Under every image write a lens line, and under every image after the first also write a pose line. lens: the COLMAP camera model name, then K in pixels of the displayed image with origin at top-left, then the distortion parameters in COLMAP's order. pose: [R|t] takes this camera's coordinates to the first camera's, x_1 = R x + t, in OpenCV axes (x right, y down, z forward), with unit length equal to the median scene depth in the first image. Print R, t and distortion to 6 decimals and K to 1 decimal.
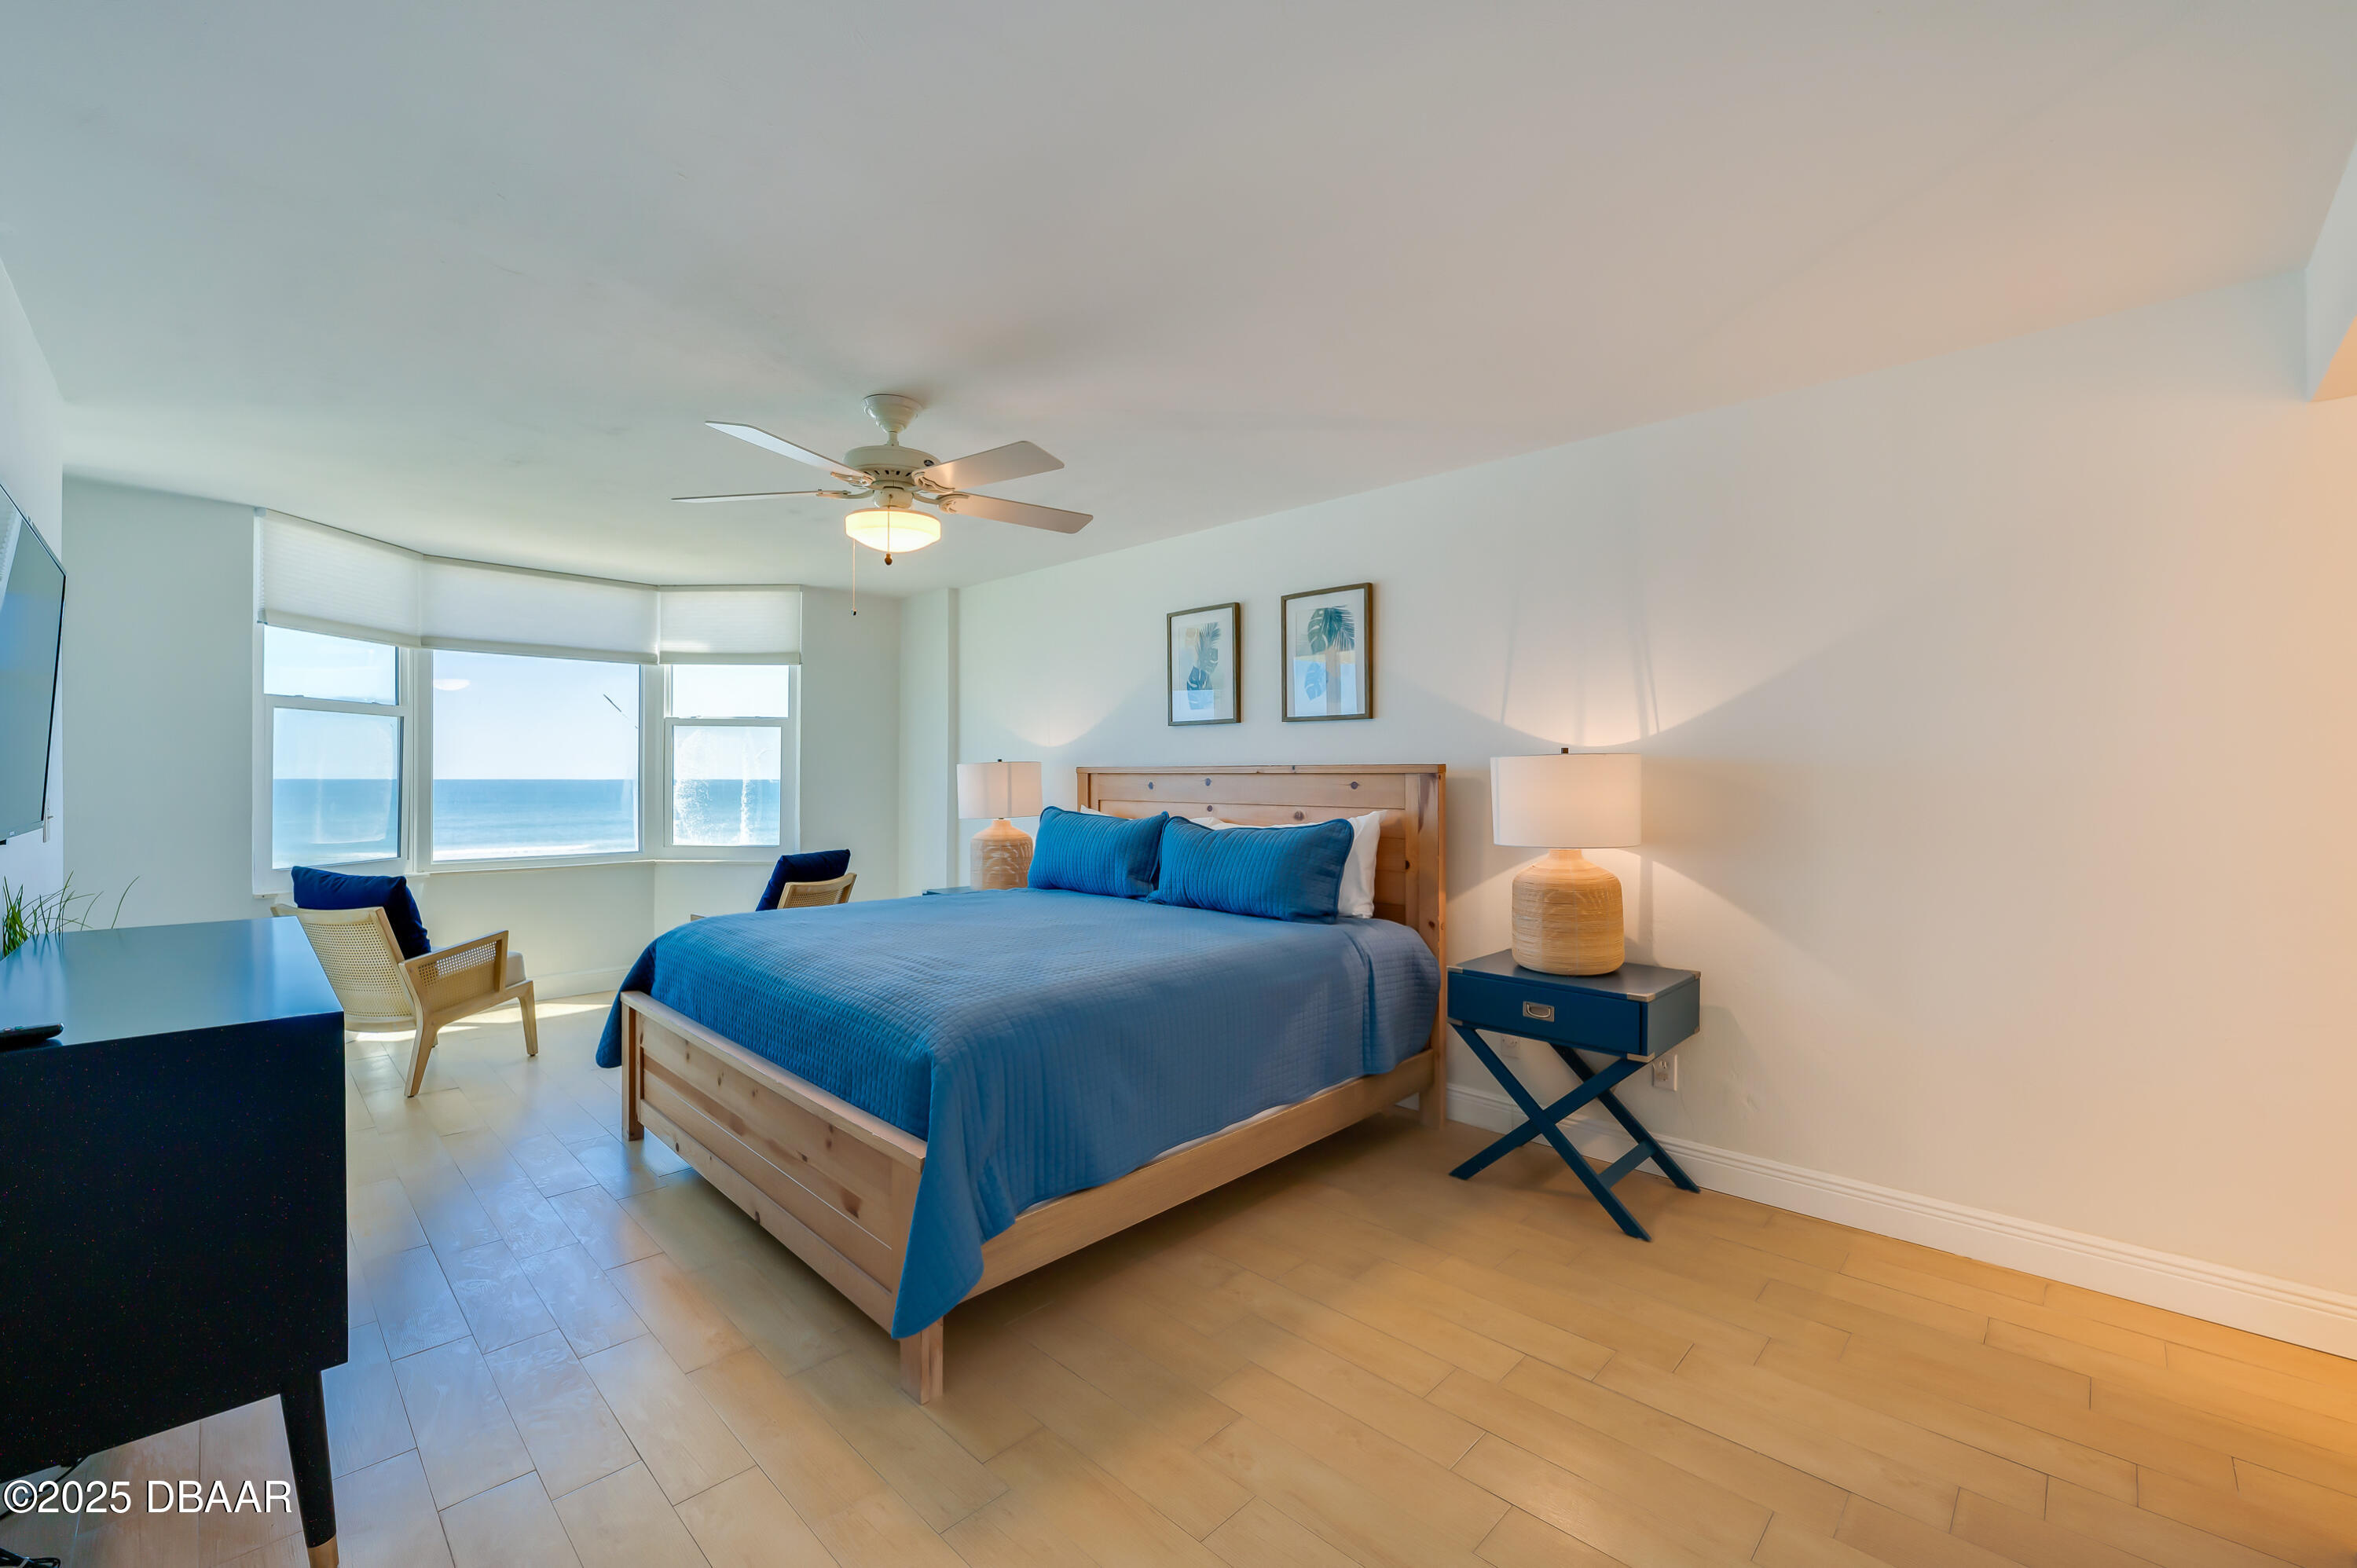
lens RADIAL K [[945.3, 0, 1183.4], [0, 945.3, 780.8], [0, 0, 1]] dist [-0.015677, -0.000329]
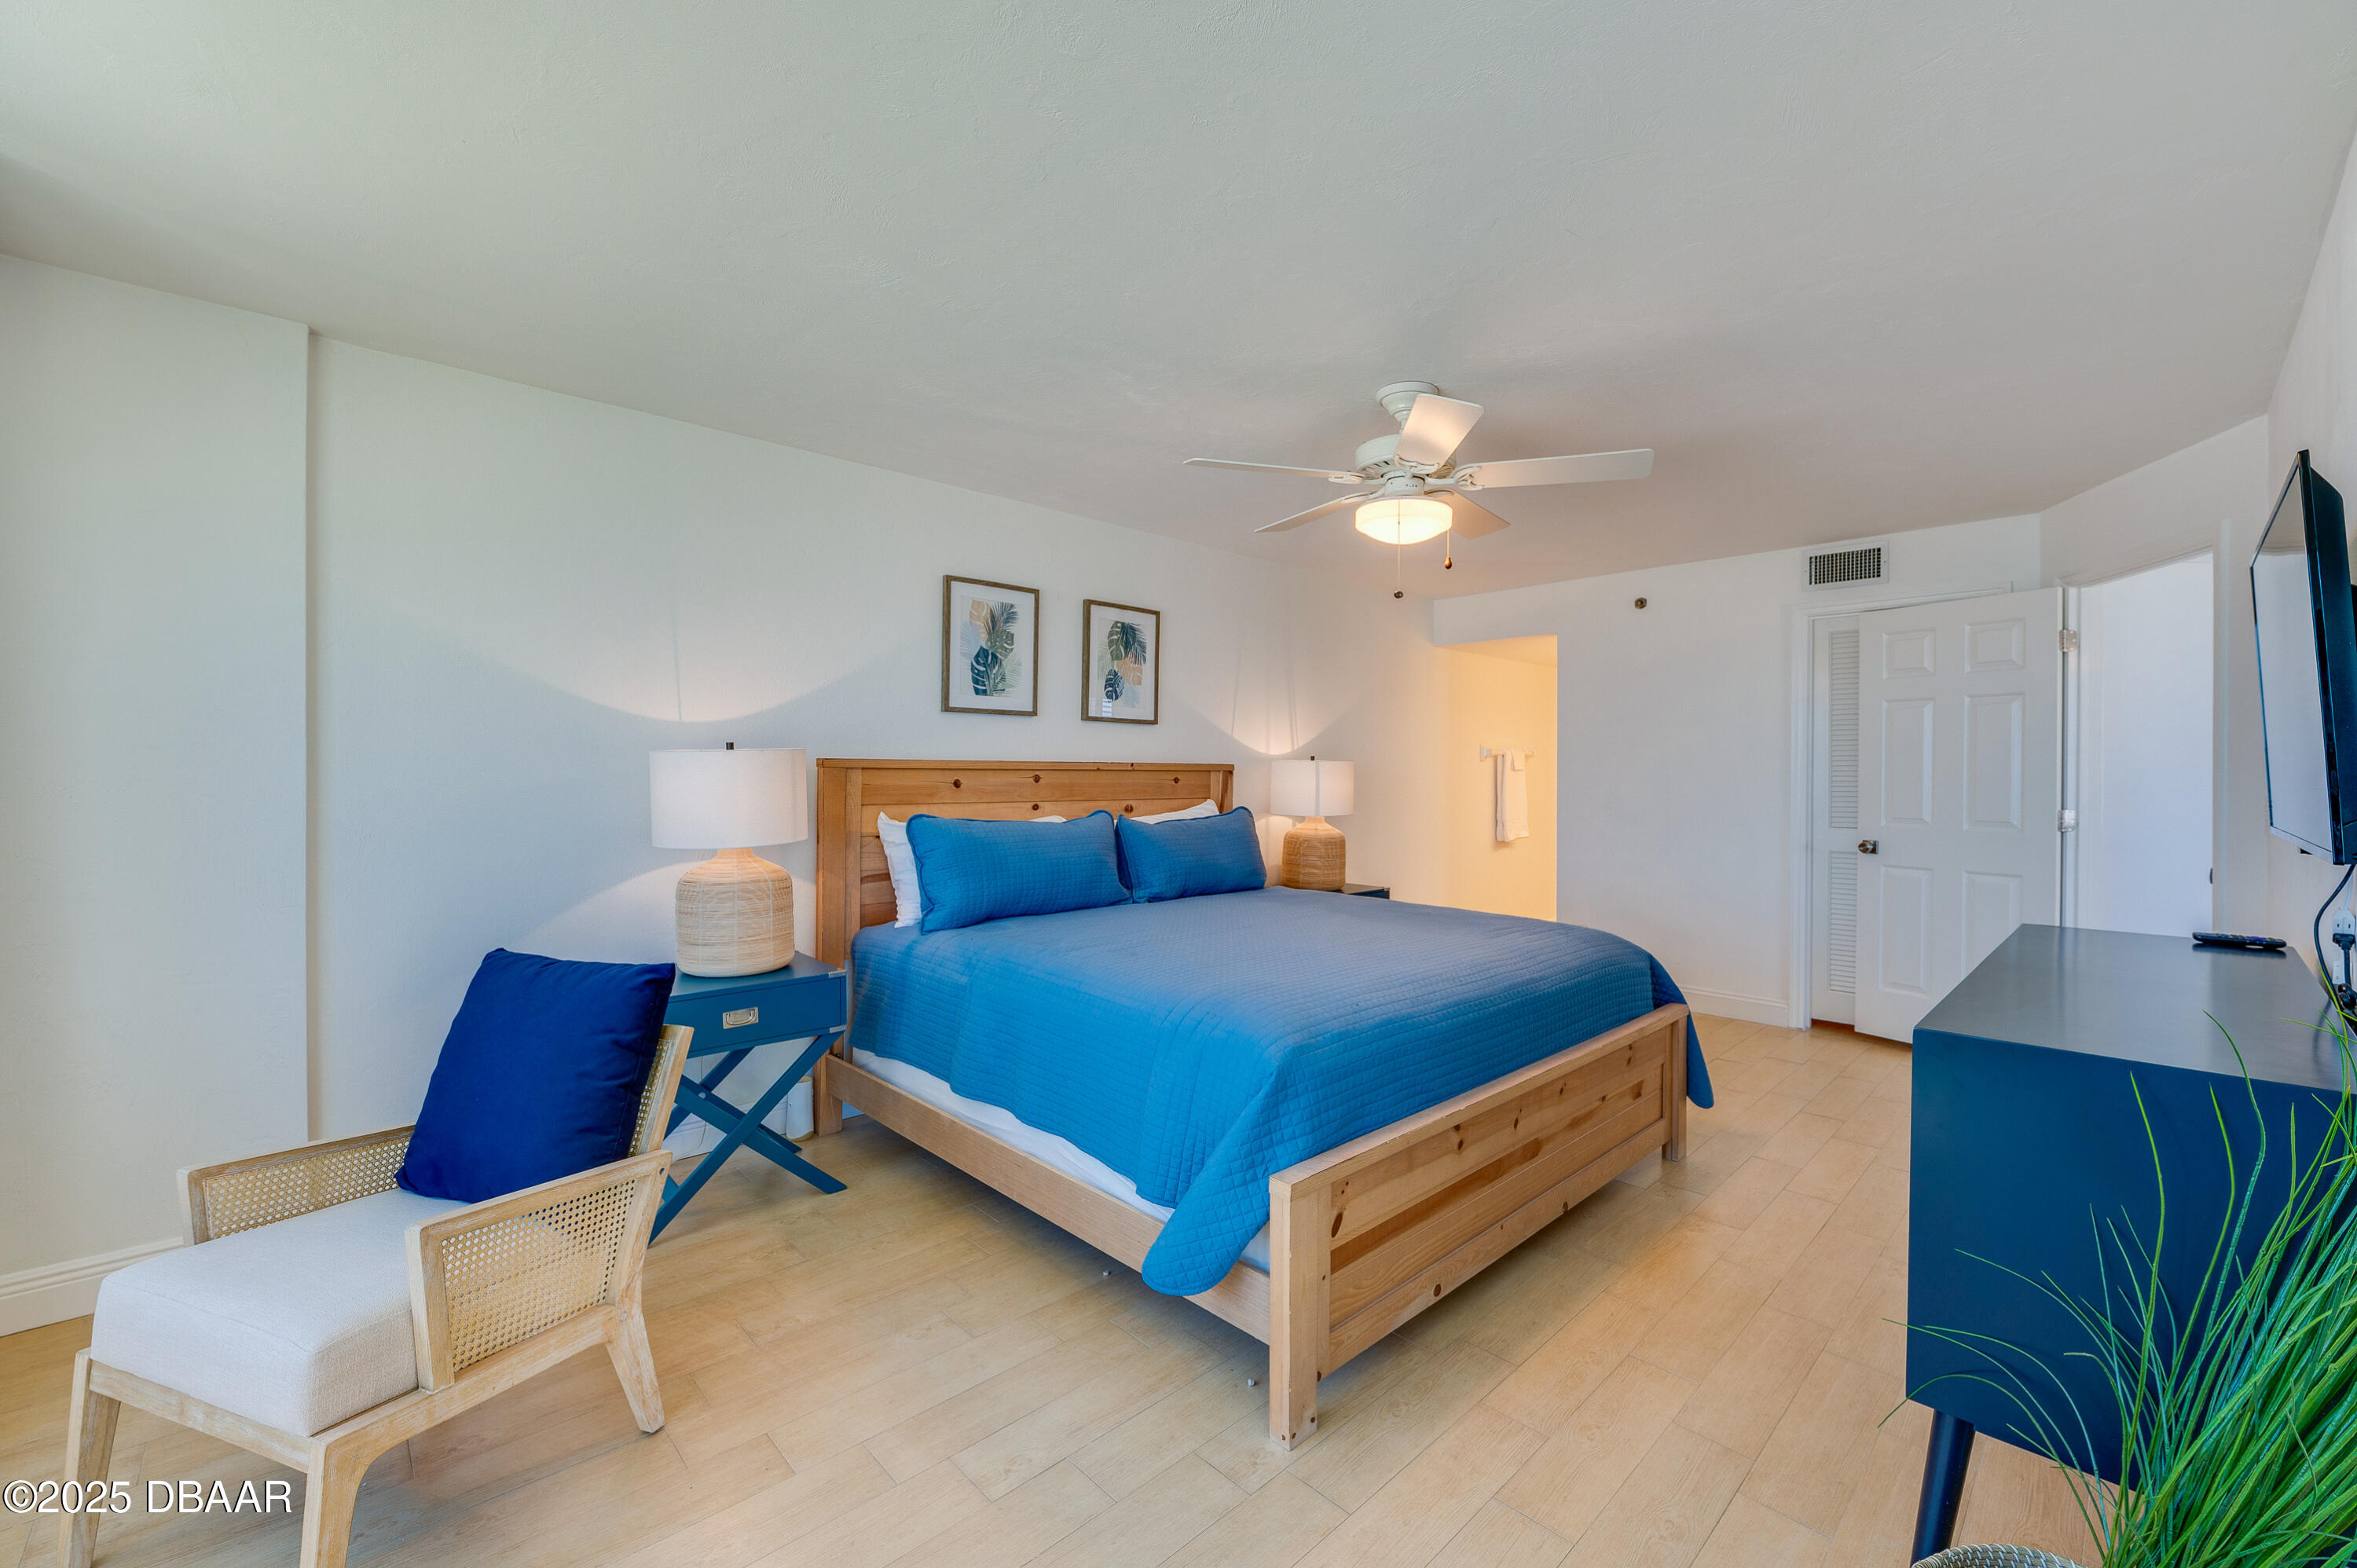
lens RADIAL K [[945.3, 0, 1183.4], [0, 945.3, 780.8], [0, 0, 1]] dist [-0.015677, -0.000329]
pose [[0.045110, -0.008706, 0.998944, -0.928617], [0.002049, 0.999961, 0.008623, -0.004551], [-0.998980, 0.001658, 0.045126, 0.845315]]
